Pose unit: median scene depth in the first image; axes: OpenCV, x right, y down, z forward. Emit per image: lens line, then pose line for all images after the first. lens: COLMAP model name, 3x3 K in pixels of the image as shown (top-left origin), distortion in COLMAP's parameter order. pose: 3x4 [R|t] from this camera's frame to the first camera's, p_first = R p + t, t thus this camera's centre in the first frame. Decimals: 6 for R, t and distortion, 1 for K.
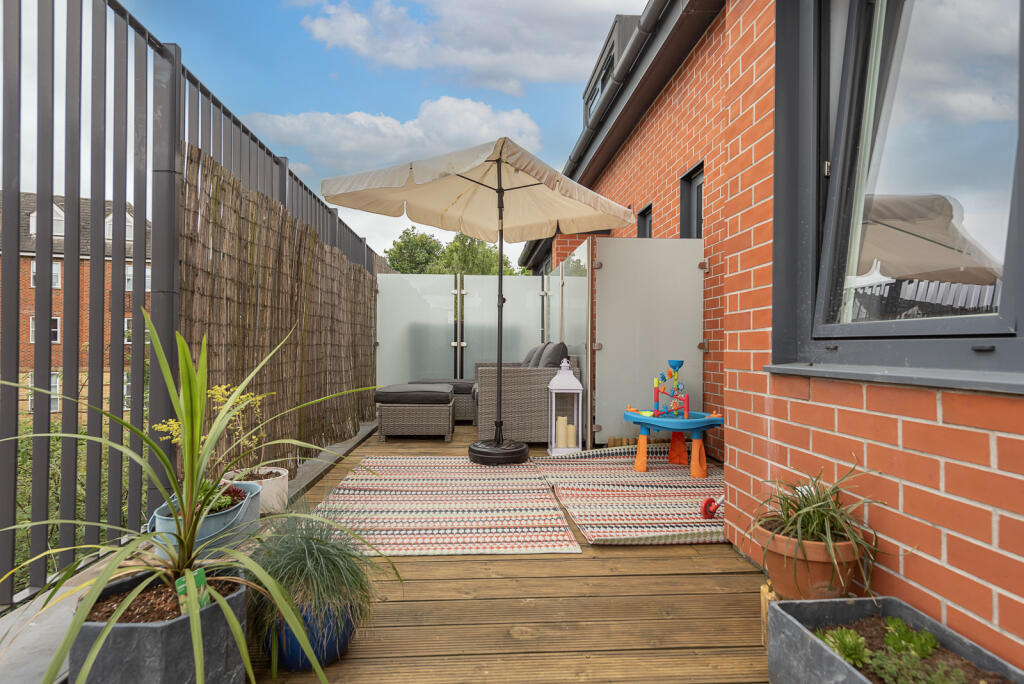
lens RADIAL K [[543.5, 0, 503.7], [0, 543.5, 337.6], [0, 0, 1]] dist [0.044233, 0.000050]
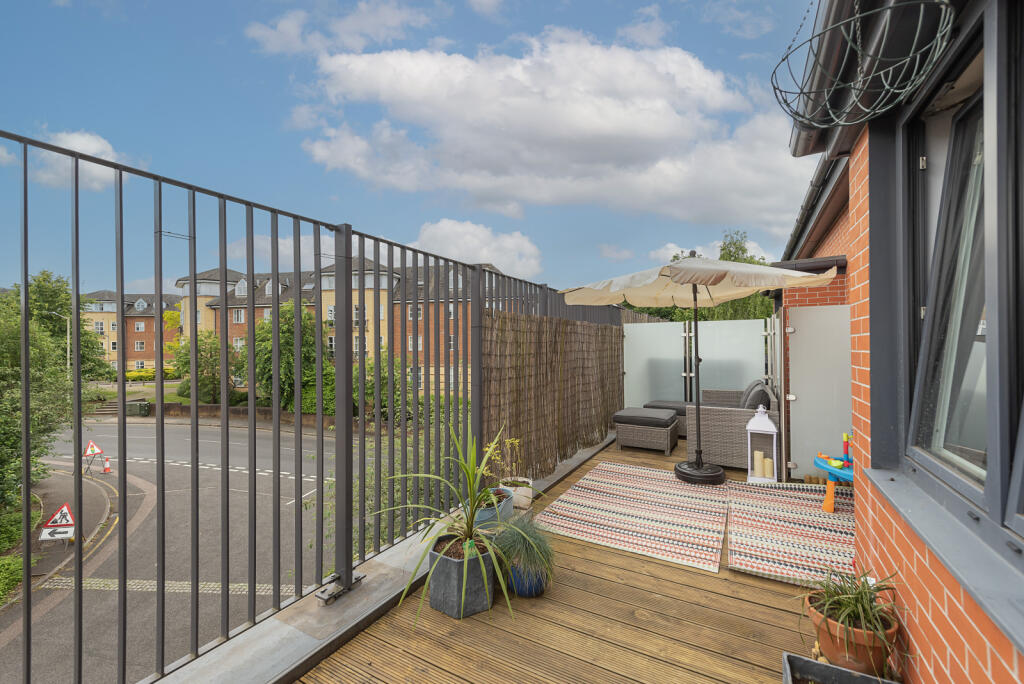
lens RADIAL K [[416.8, 0, 510.6], [0, 416.8, 345.2], [0, 0, 1]] dist [0.012301, -0.000036]
pose [[0.848052, 0.000054, -0.529914, 0.144446], [0.004740, 0.999959, 0.007687, -0.113842], [0.529893, -0.009031, 0.848017, -0.108923]]
